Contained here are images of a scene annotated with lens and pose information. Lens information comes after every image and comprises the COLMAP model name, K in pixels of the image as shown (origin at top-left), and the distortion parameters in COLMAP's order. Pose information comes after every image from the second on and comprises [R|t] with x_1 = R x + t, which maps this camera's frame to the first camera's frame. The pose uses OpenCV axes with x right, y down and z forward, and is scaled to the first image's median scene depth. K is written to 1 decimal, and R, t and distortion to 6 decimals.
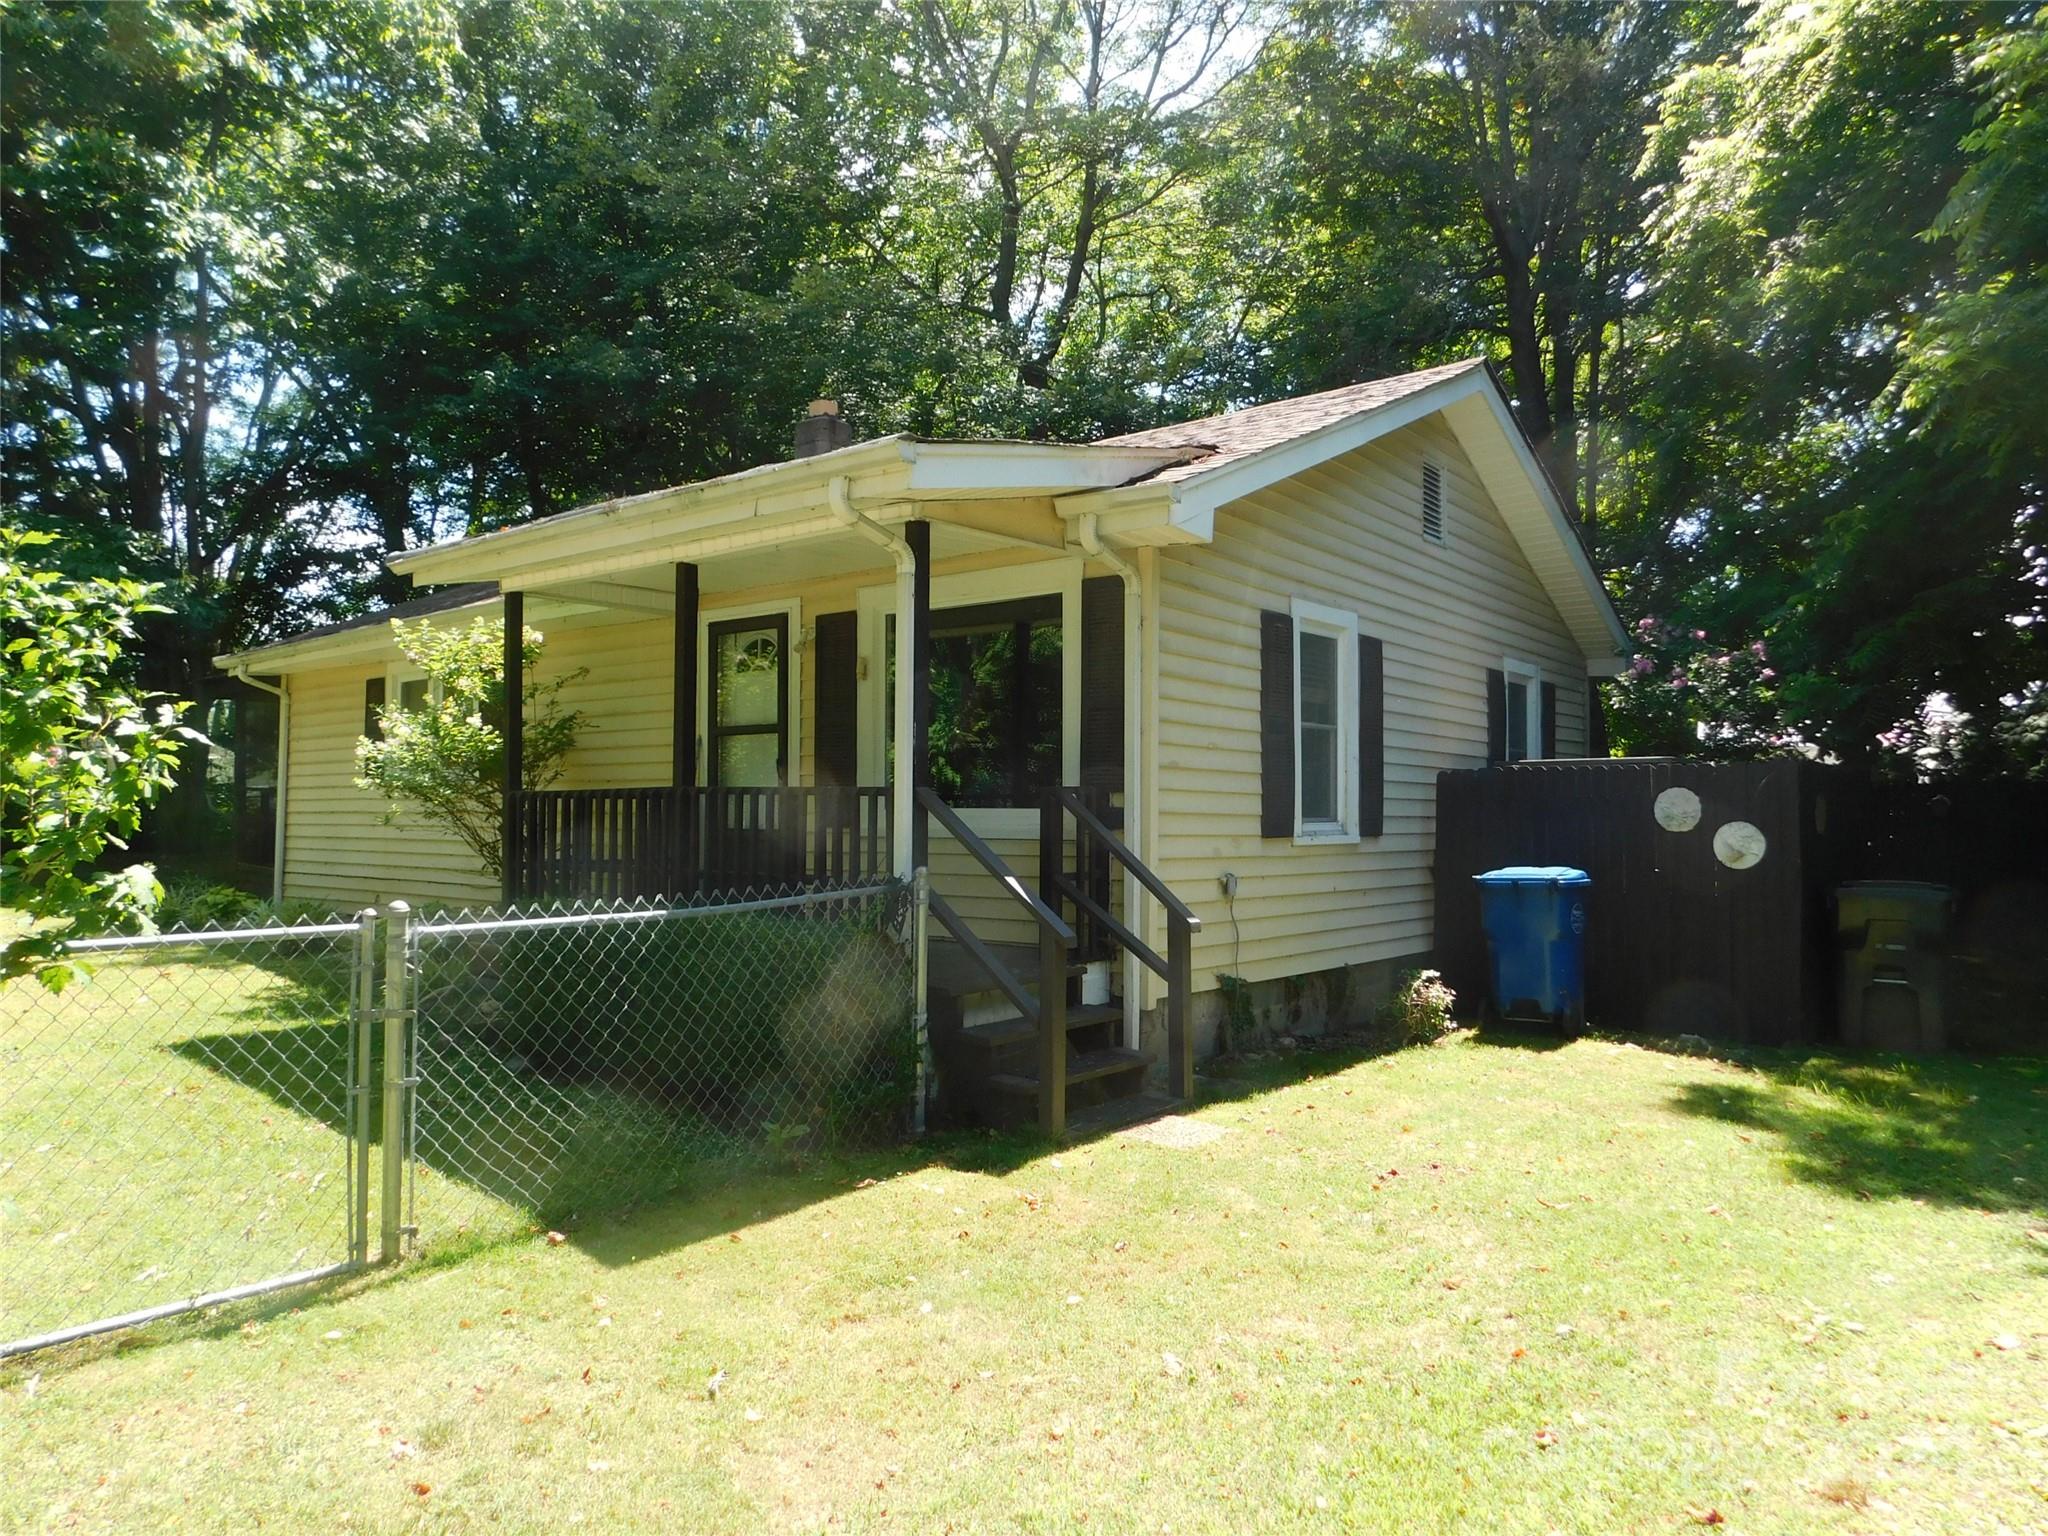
lens RADIAL K [[1350.3, 0, 1015.8], [0, 1350.3, 772.2], [0, 0, 1]] dist [-0.078491, 0.065166]
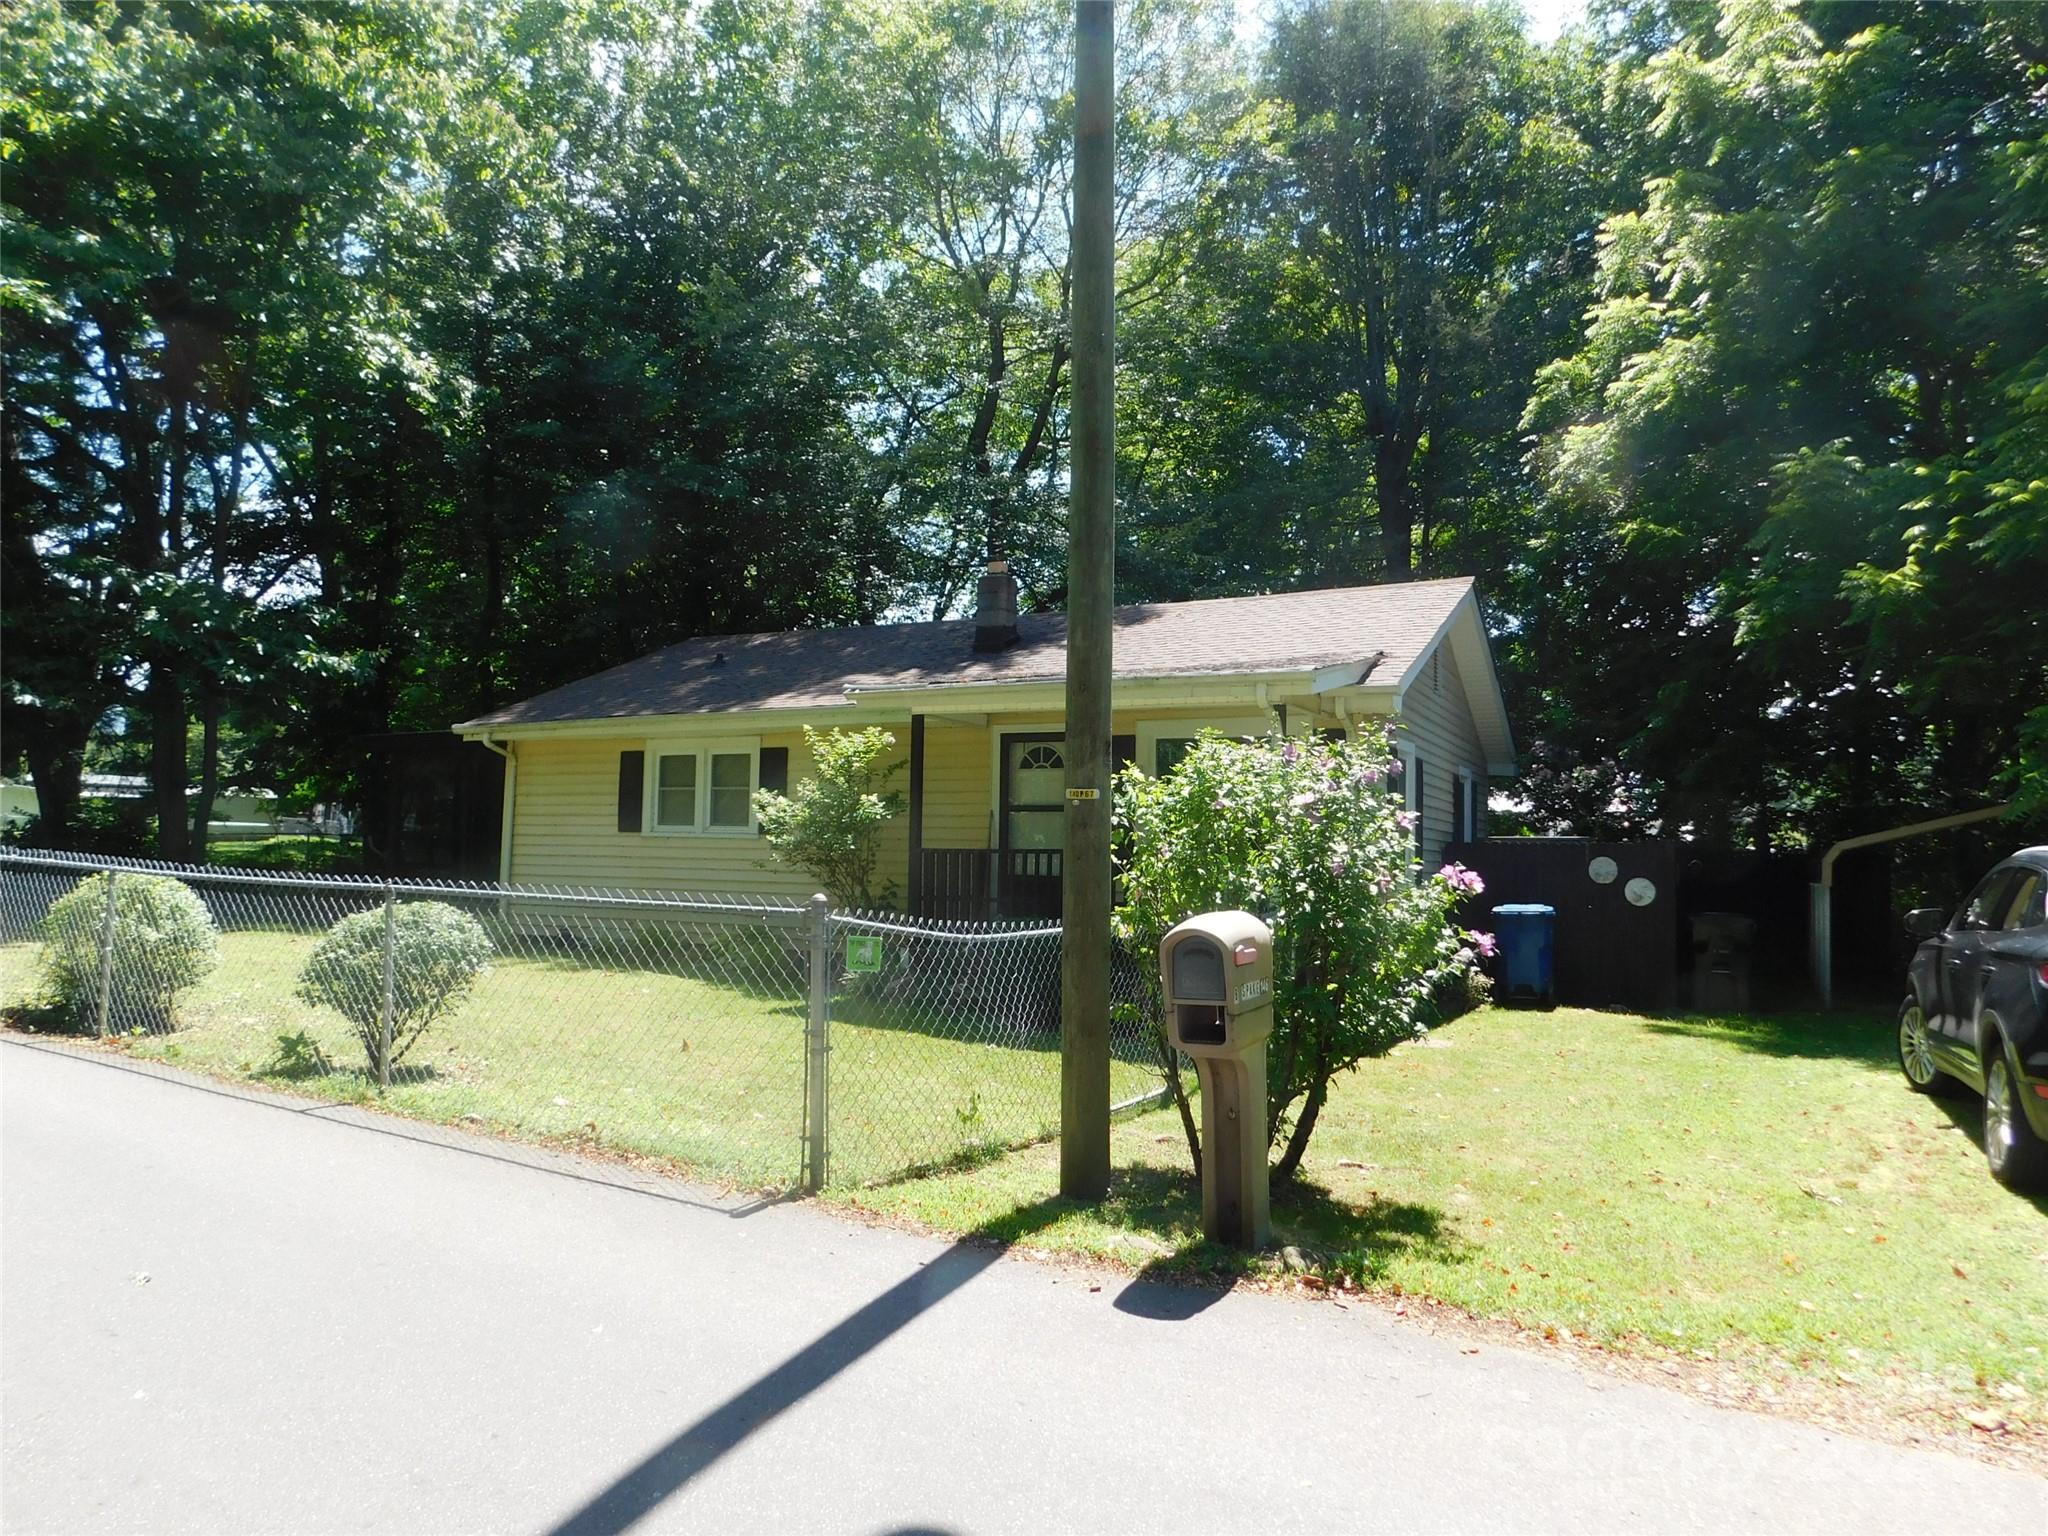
lens RADIAL K [[1350.3, 0, 1015.8], [0, 1350.3, 772.2], [0, 0, 1]] dist [-0.078491, 0.065166]
pose [[0.977883, 0.026536, 0.207464, -0.579273], [-0.020968, 0.999360, -0.028995, -0.030855], [-0.208100, 0.024004, 0.977813, -0.486732]]
